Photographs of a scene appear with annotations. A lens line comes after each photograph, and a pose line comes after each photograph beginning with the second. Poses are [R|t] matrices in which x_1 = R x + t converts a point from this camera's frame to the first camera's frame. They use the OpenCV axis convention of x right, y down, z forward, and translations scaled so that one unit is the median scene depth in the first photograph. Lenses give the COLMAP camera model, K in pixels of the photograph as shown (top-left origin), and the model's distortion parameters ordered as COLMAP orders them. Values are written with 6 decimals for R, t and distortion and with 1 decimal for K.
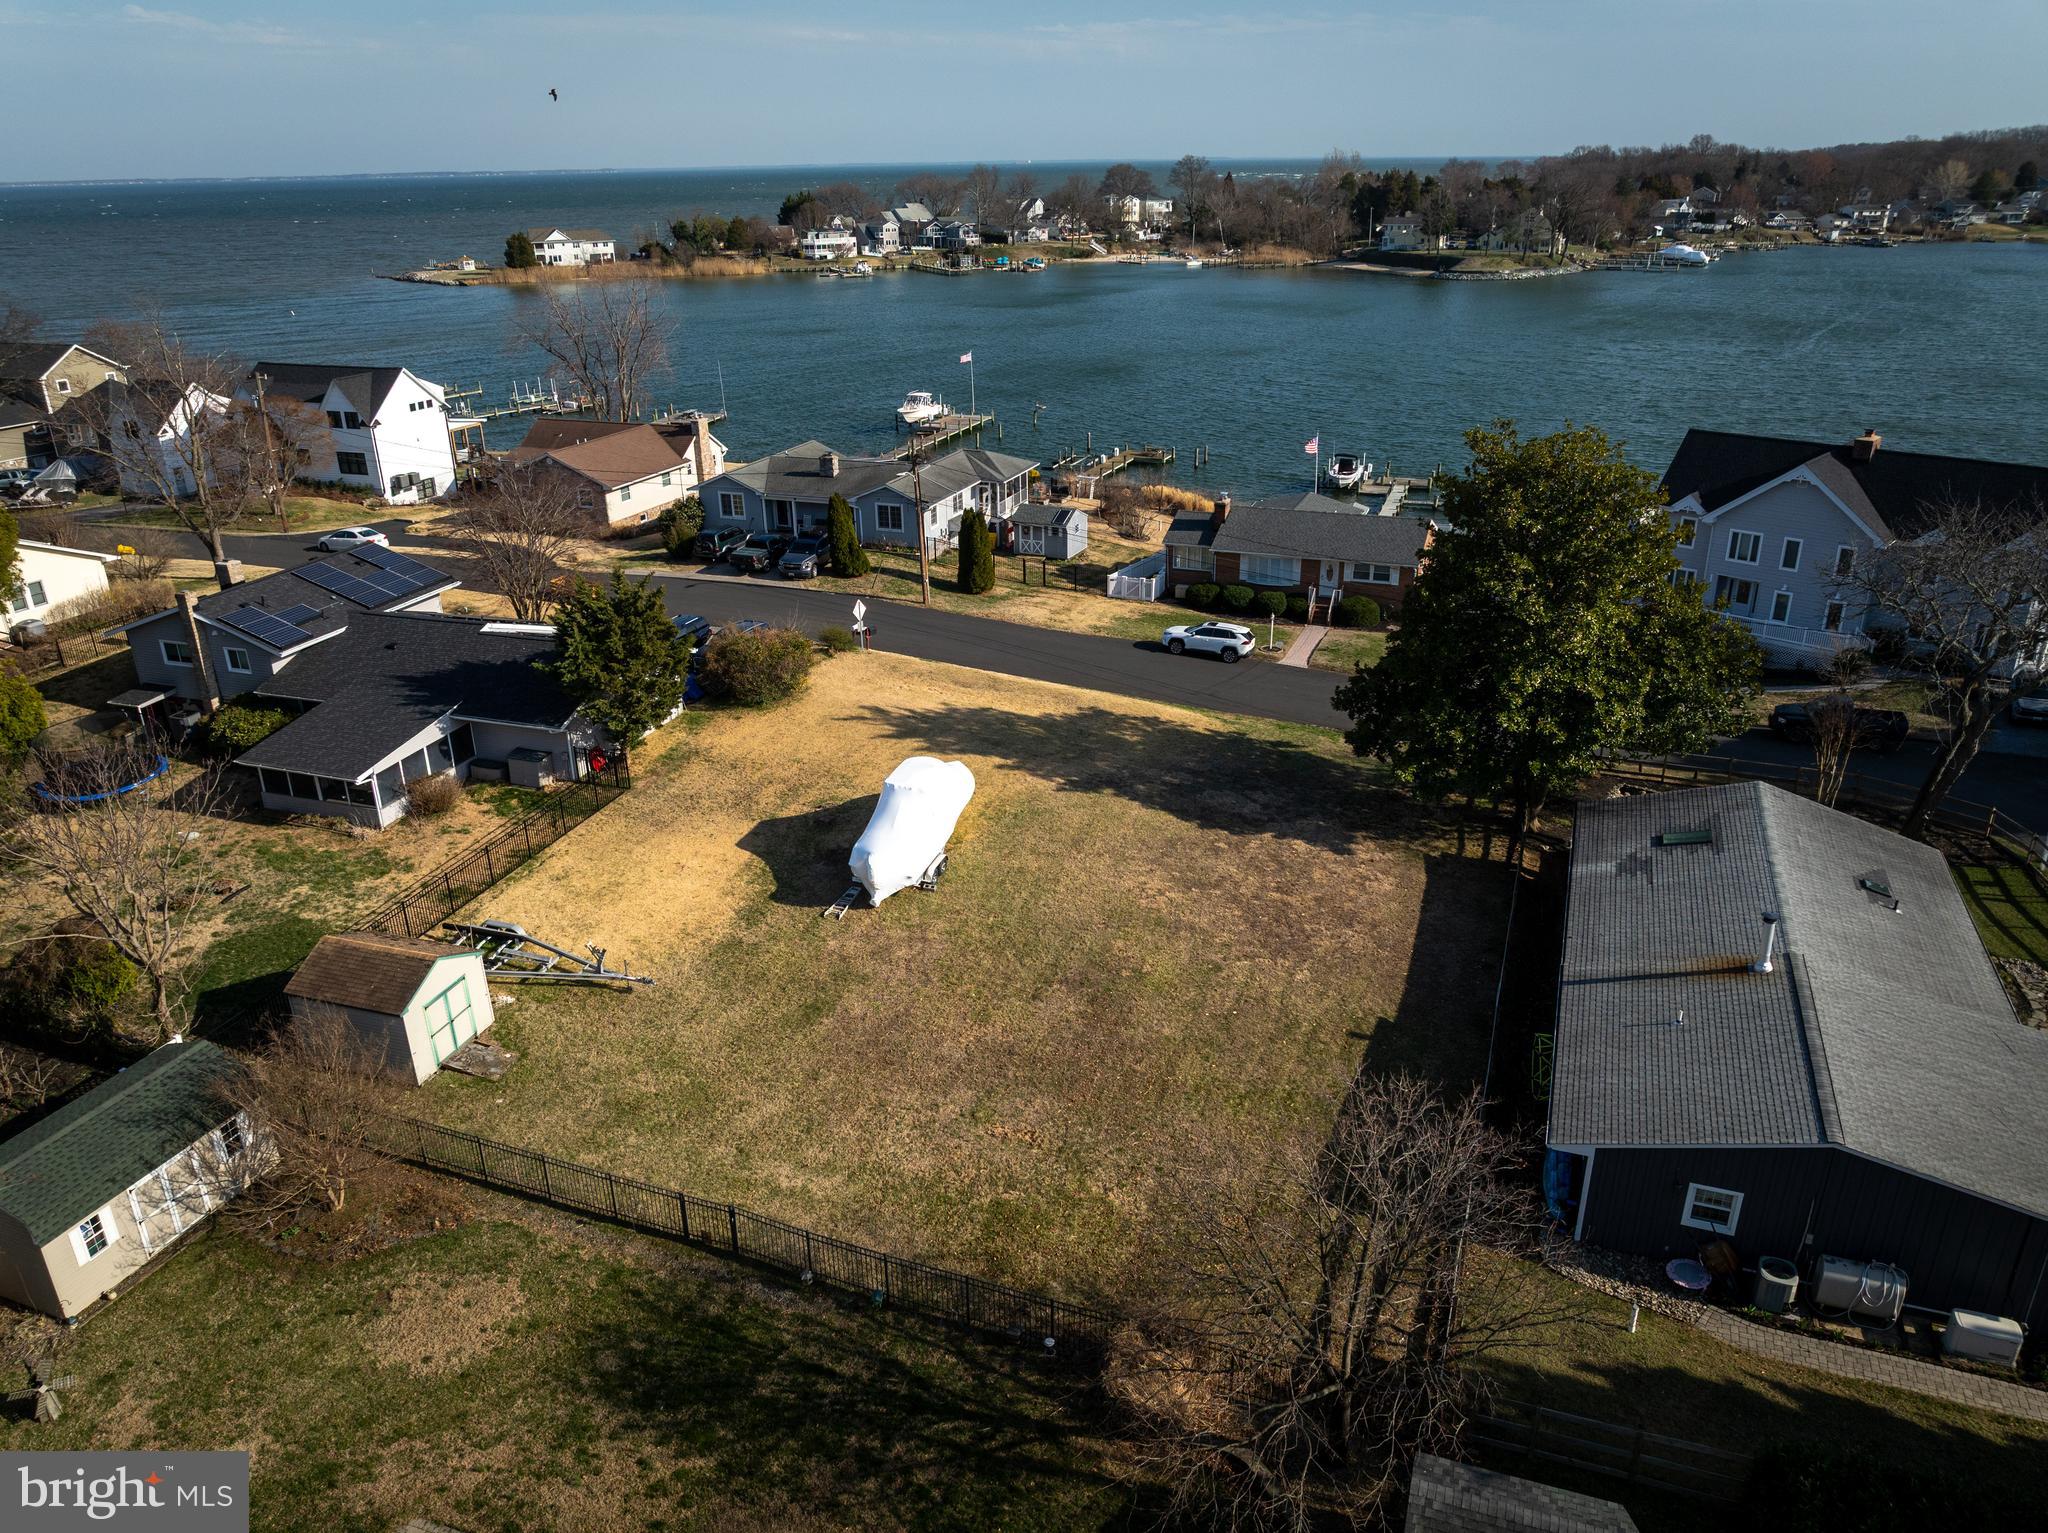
lens RADIAL K [[1437.6, 0, 1024.0], [0, 1437.6, 766.5], [0, 0, 1]] dist [-0.034654, 0.015005]
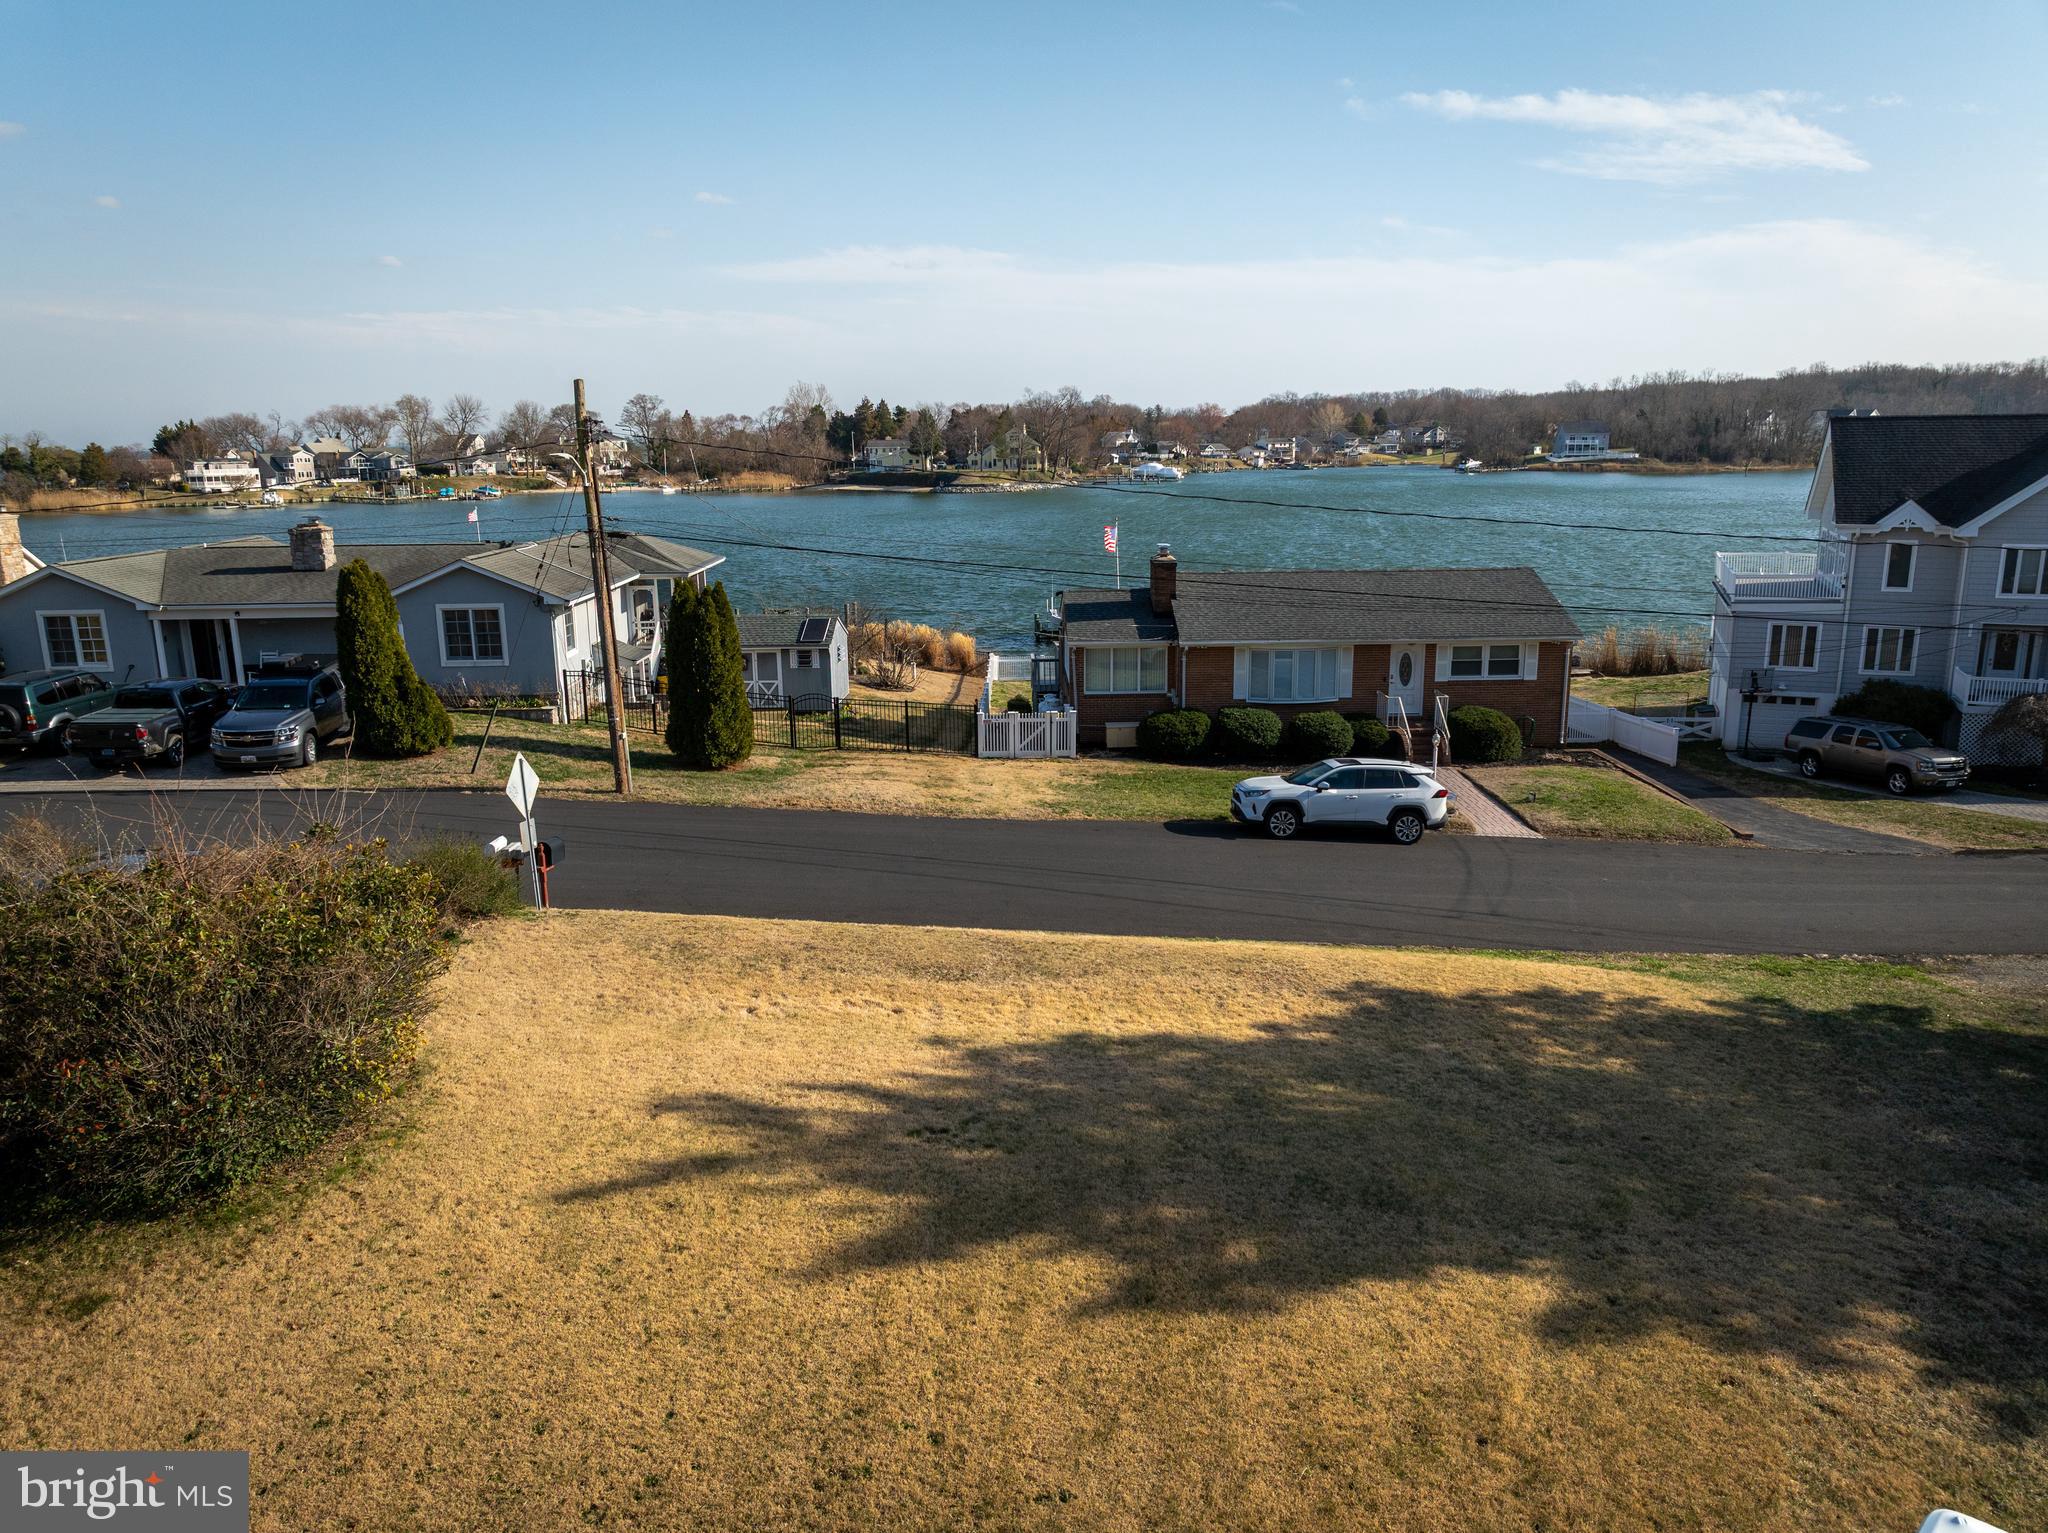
lens RADIAL K [[1437.6, 0, 1024.0], [0, 1437.6, 766.5], [0, 0, 1]] dist [-0.034654, 0.015005]
pose [[0.926917, -0.081267, 0.366361, -0.109978], [0.145172, 0.977913, -0.150372, -0.041946], [-0.346049, 0.192568, 0.918242, 0.575269]]
